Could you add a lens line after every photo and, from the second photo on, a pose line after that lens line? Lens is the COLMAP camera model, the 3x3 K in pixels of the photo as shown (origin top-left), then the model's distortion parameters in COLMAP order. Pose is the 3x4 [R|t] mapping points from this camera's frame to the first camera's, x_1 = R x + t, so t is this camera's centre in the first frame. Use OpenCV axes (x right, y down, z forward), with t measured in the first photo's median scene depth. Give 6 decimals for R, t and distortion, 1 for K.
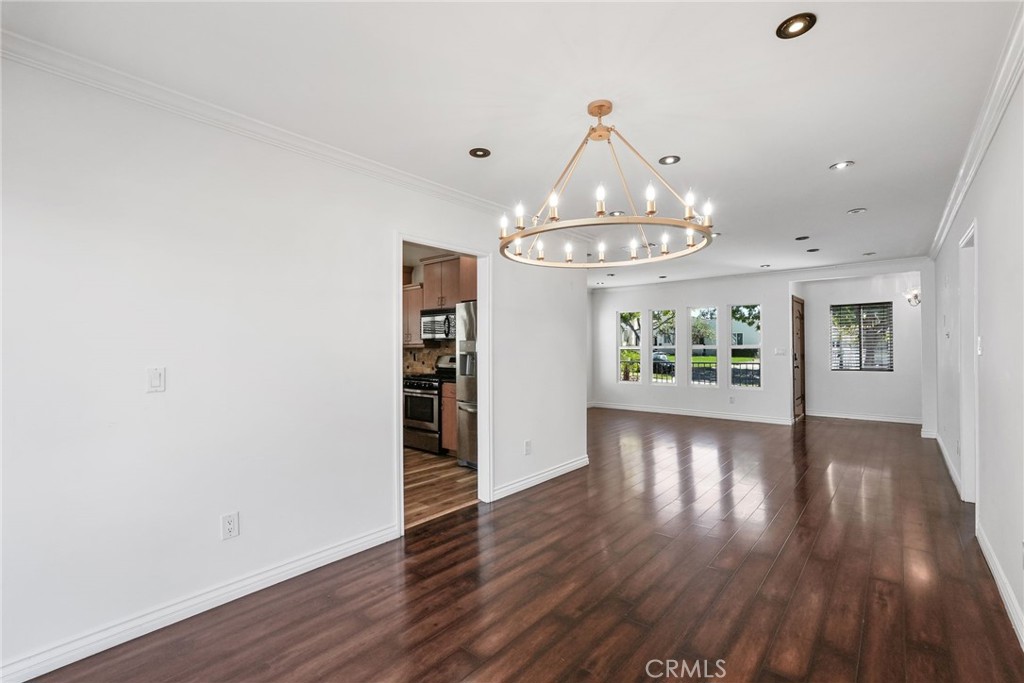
lens RADIAL K [[451.3, 0, 514.1], [0, 451.3, 343.0], [0, 0, 1]] dist [-0.001922, -0.000487]
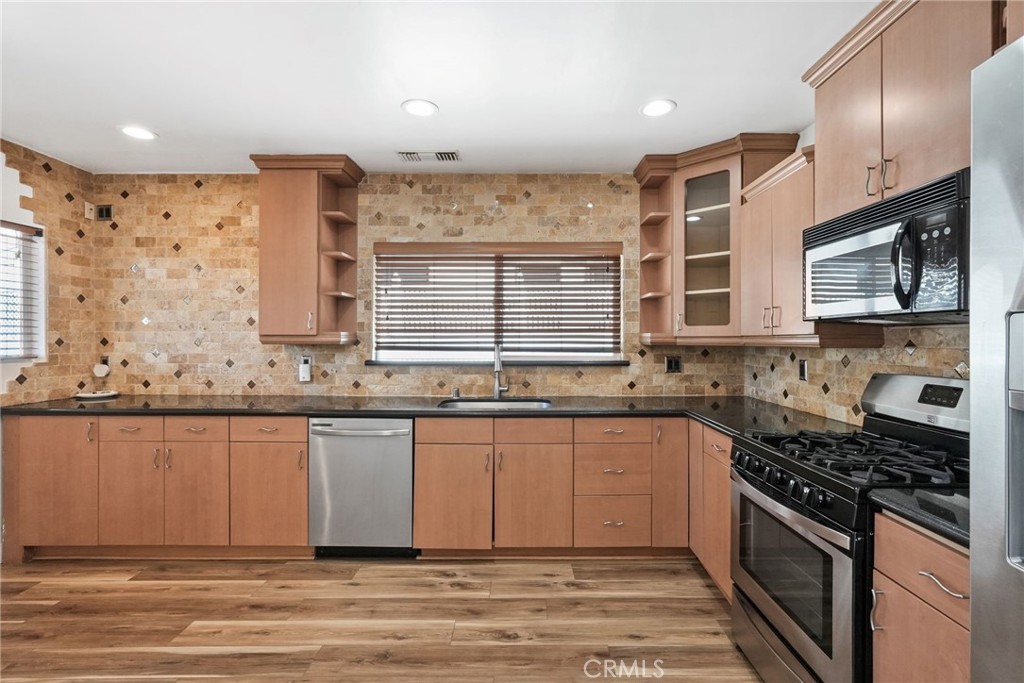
lens RADIAL K [[470.2, 0, 516.0], [0, 470.2, 338.5], [0, 0, 1]] dist [-0.001521, -0.000269]
pose [[0.649164, 0.004630, -0.760635, -0.081510], [0.004881, 0.999936, 0.010252, 0.000231], [0.760633, -0.010368, 0.649099, 0.594101]]
